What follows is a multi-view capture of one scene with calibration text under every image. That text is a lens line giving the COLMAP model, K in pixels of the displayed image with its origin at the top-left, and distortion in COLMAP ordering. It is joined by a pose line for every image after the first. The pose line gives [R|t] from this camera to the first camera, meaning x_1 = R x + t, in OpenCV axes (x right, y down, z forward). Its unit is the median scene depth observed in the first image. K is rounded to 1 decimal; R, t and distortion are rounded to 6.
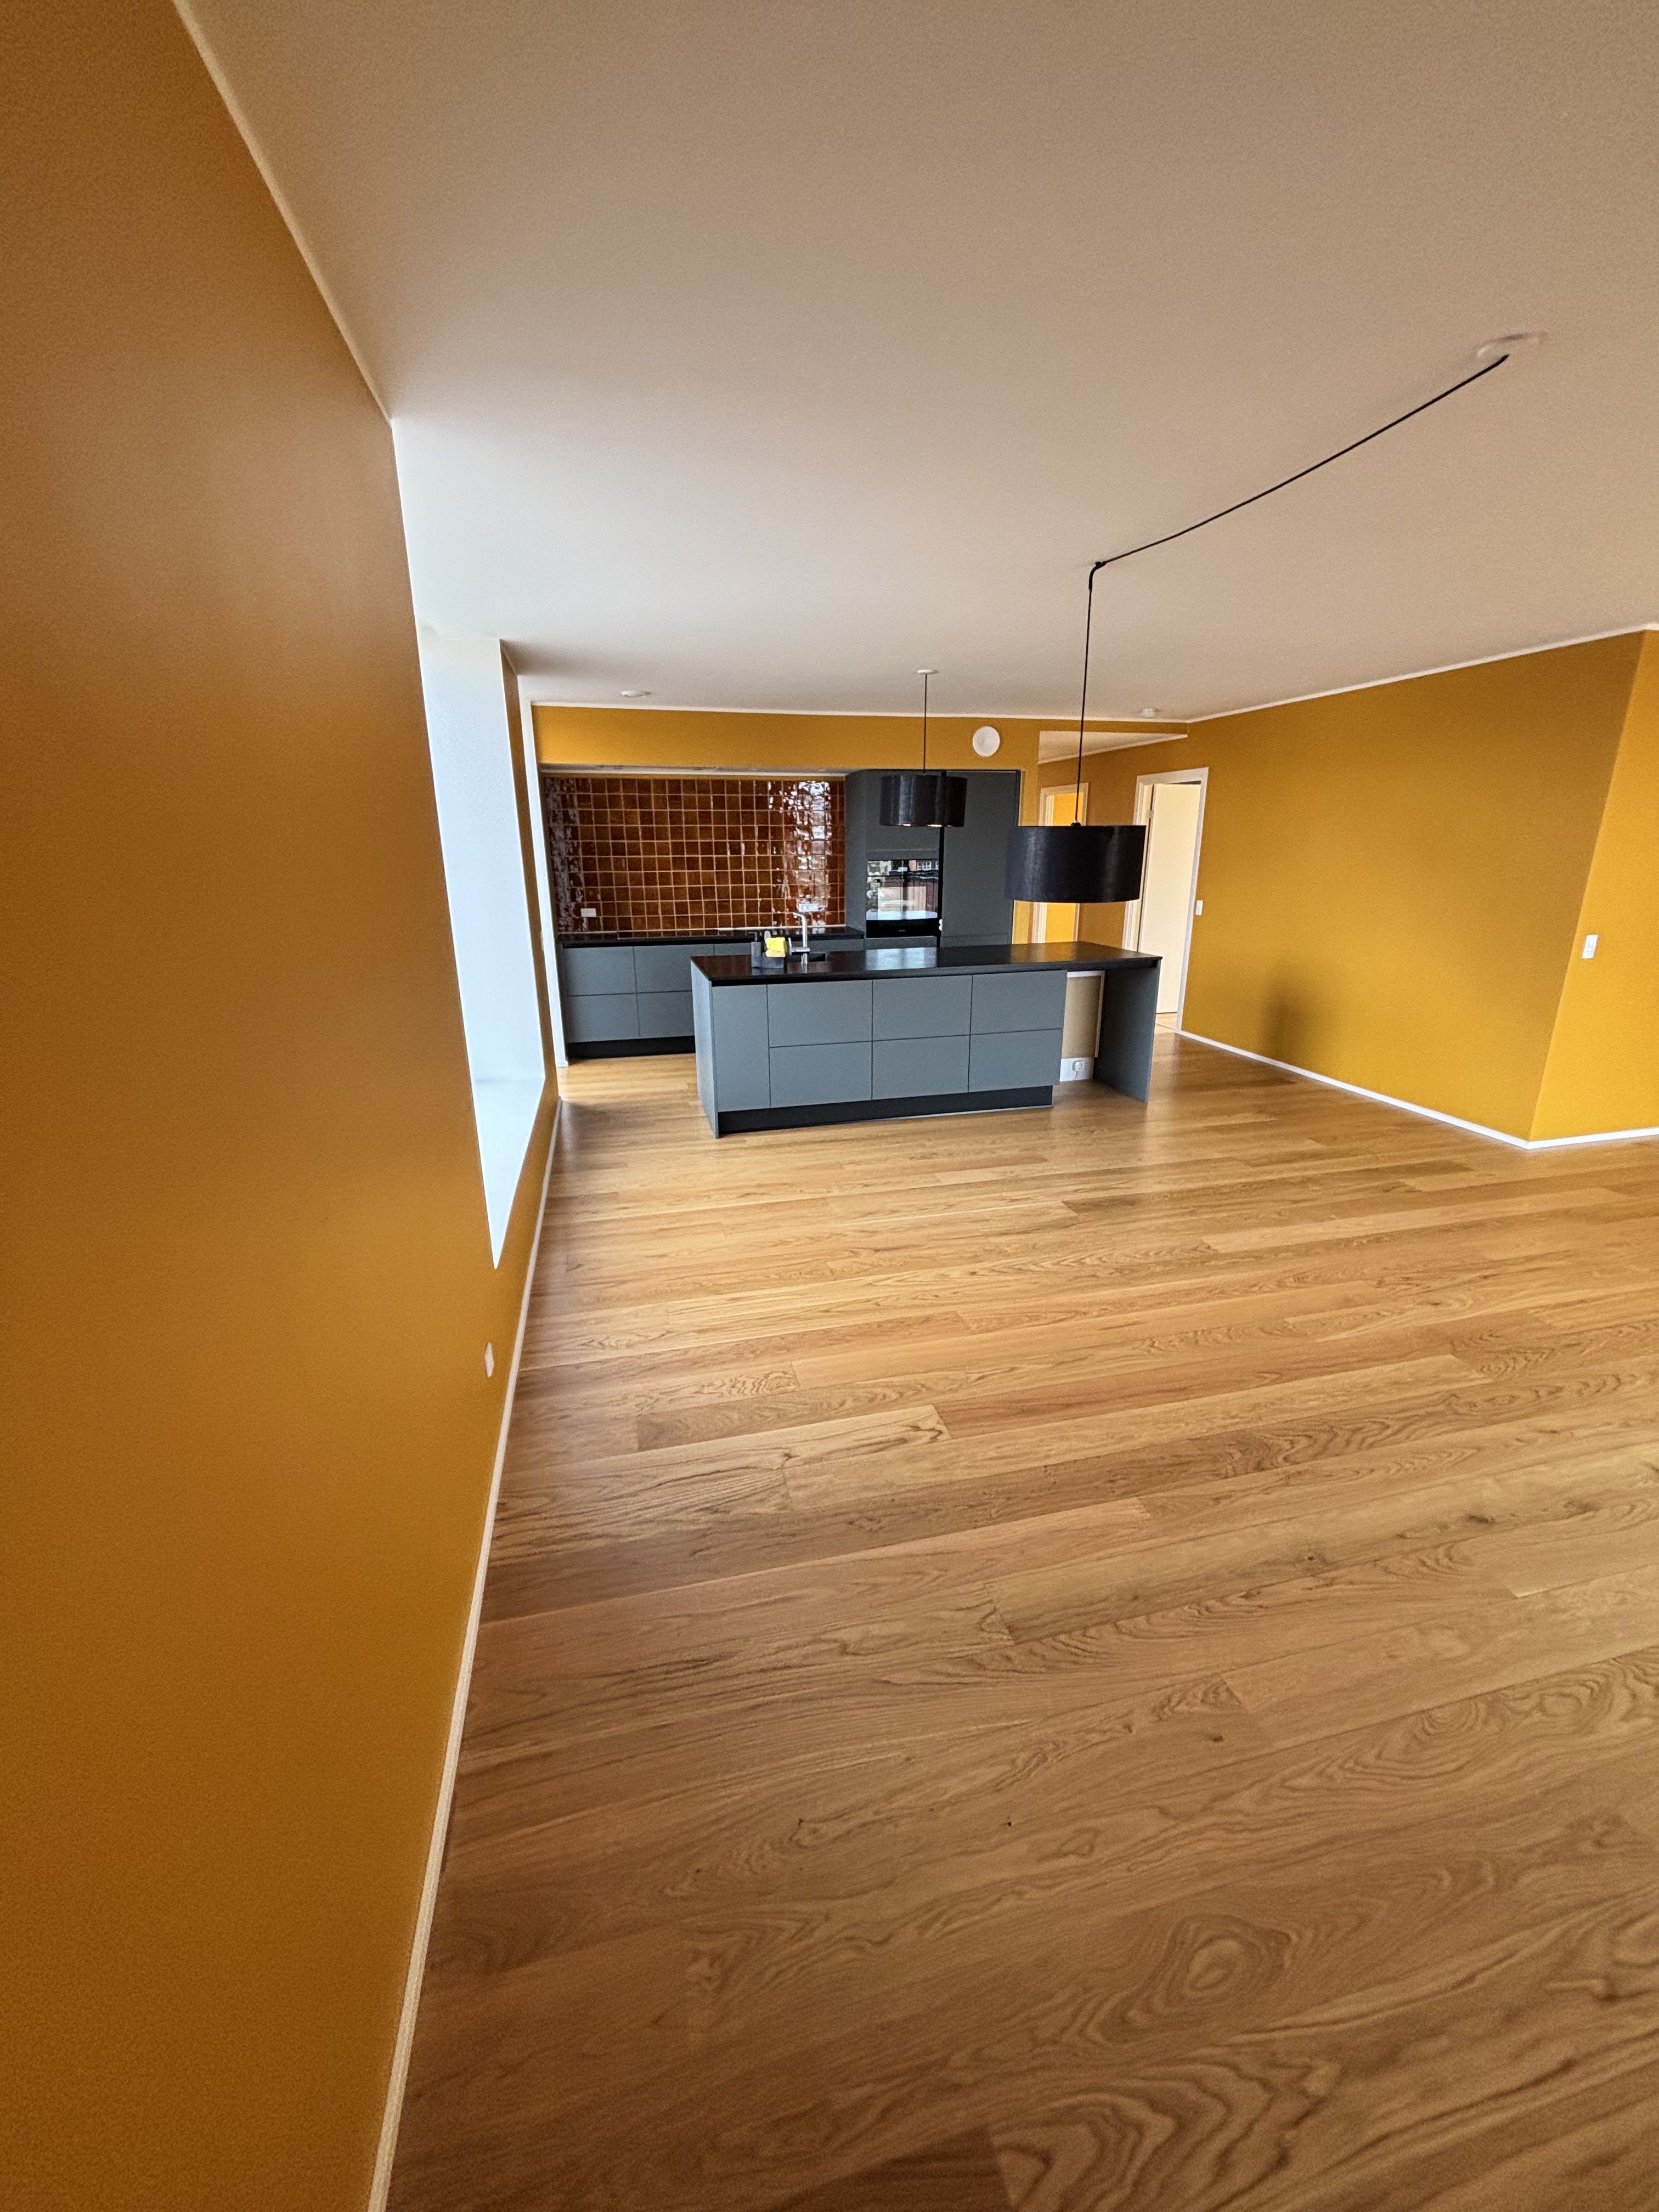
lens RADIAL K [[891.5, 0, 831.4], [0, 891.5, 1100.6], [0, 0, 1]] dist [-0.003110, 0.001314]
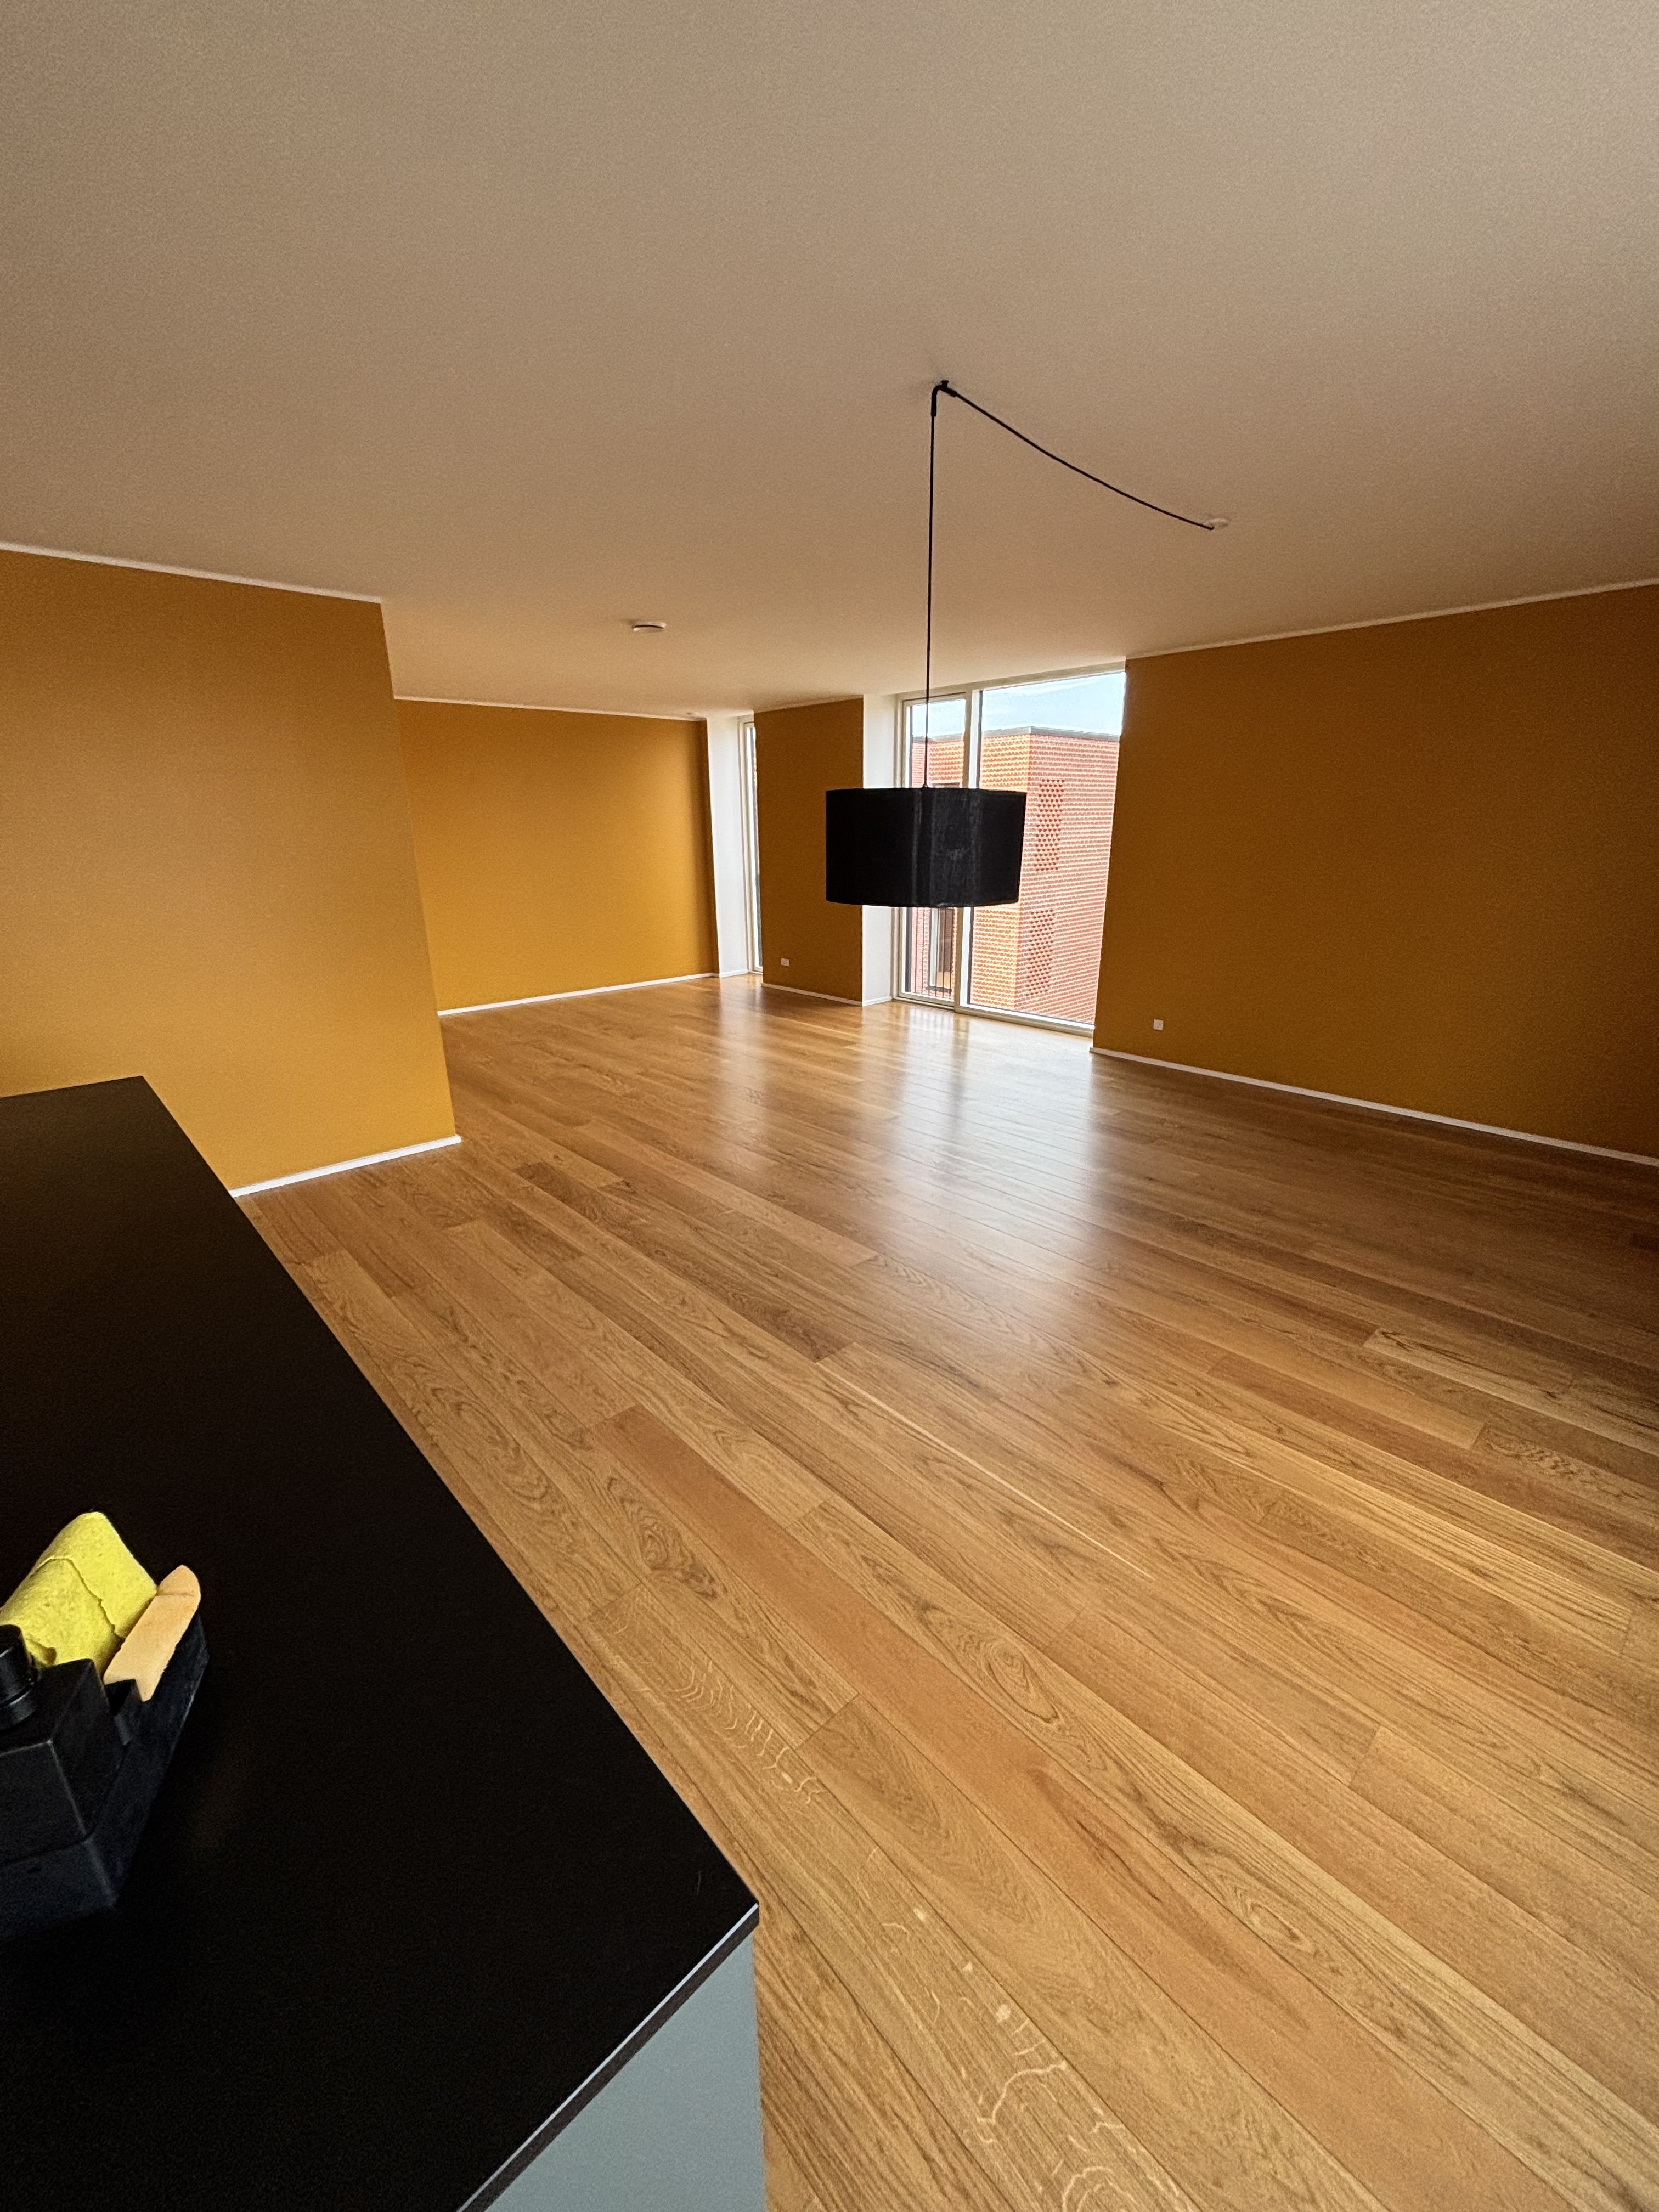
lens RADIAL K [[891.5, 0, 846.1], [0, 891.5, 1089.8], [0, 0, 1]] dist [-0.003110, 0.001314]
pose [[-0.491891, -0.242787, 0.836121, -0.325375], [0.253310, 0.878883, 0.404227, -0.416809], [-0.832993, 0.410633, -0.370814, 1.467026]]
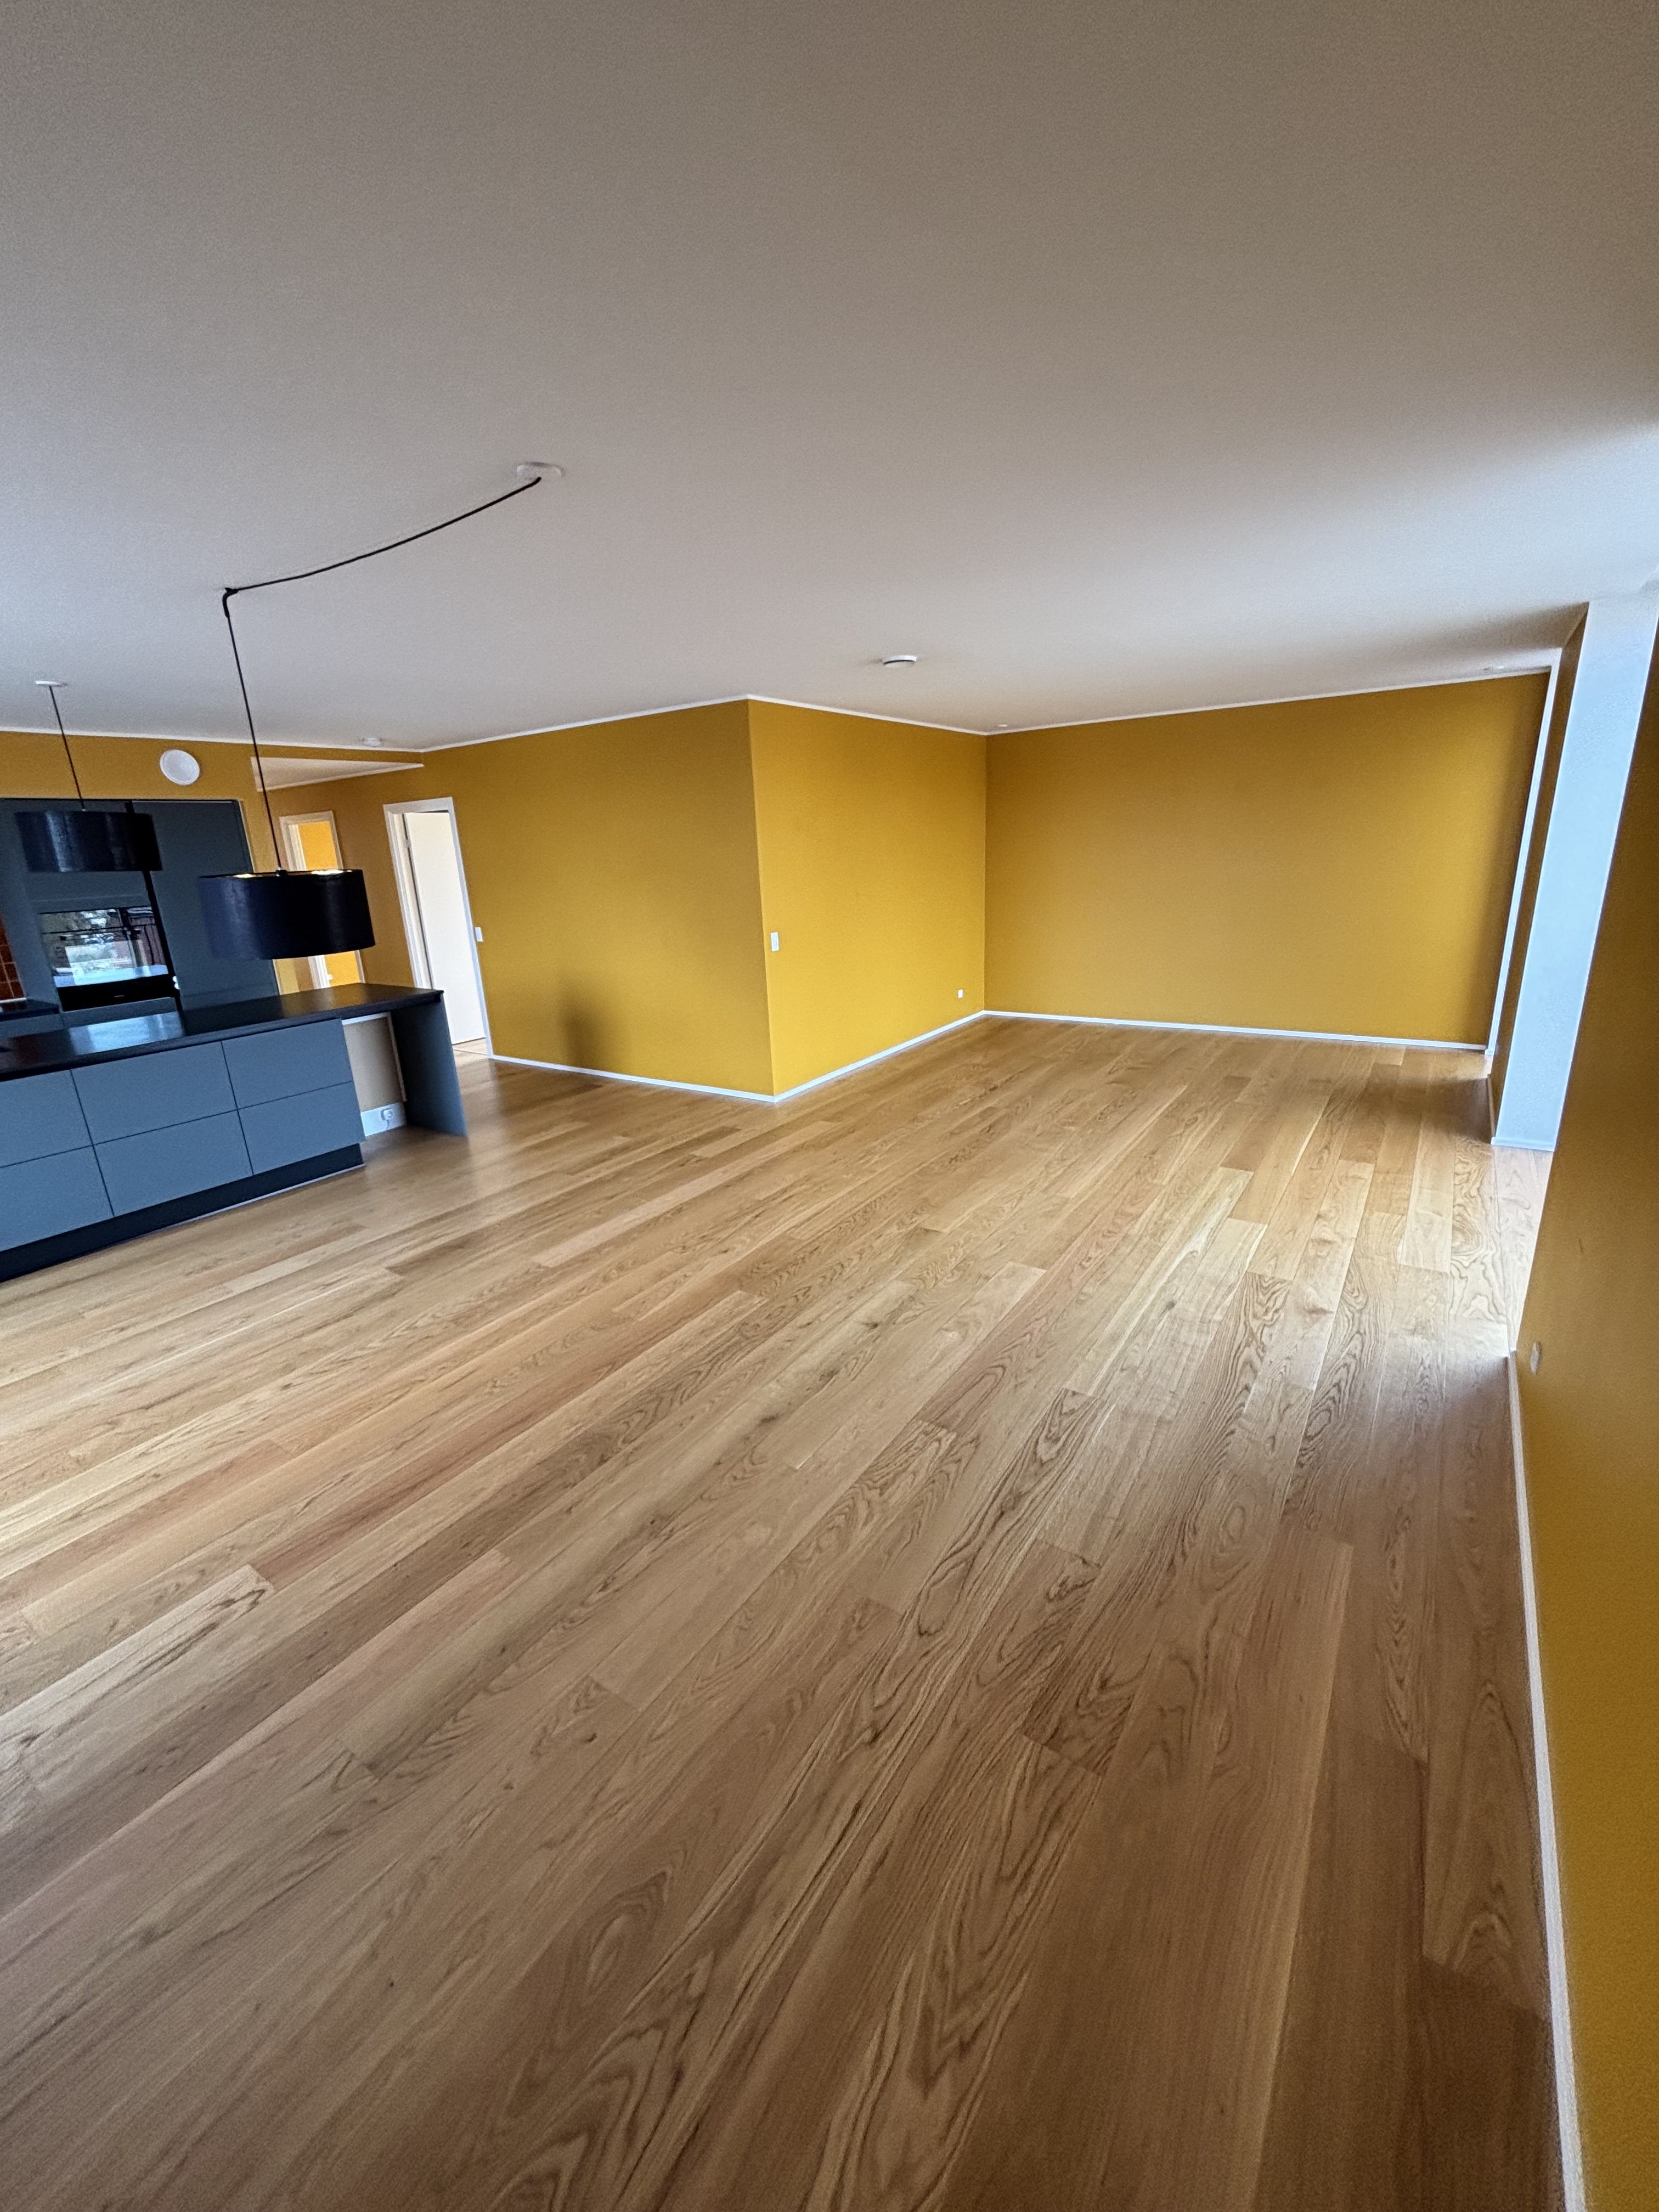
lens RADIAL K [[891.5, 0, 834.9], [0, 891.5, 1097.0], [0, 0, 1]] dist [-0.003110, 0.001314]
pose [[0.744427, -0.211941, 0.633174, 0.072353], [0.226047, 0.972286, 0.059687, -0.012508], [-0.628277, 0.098694, 0.771705, -0.040196]]
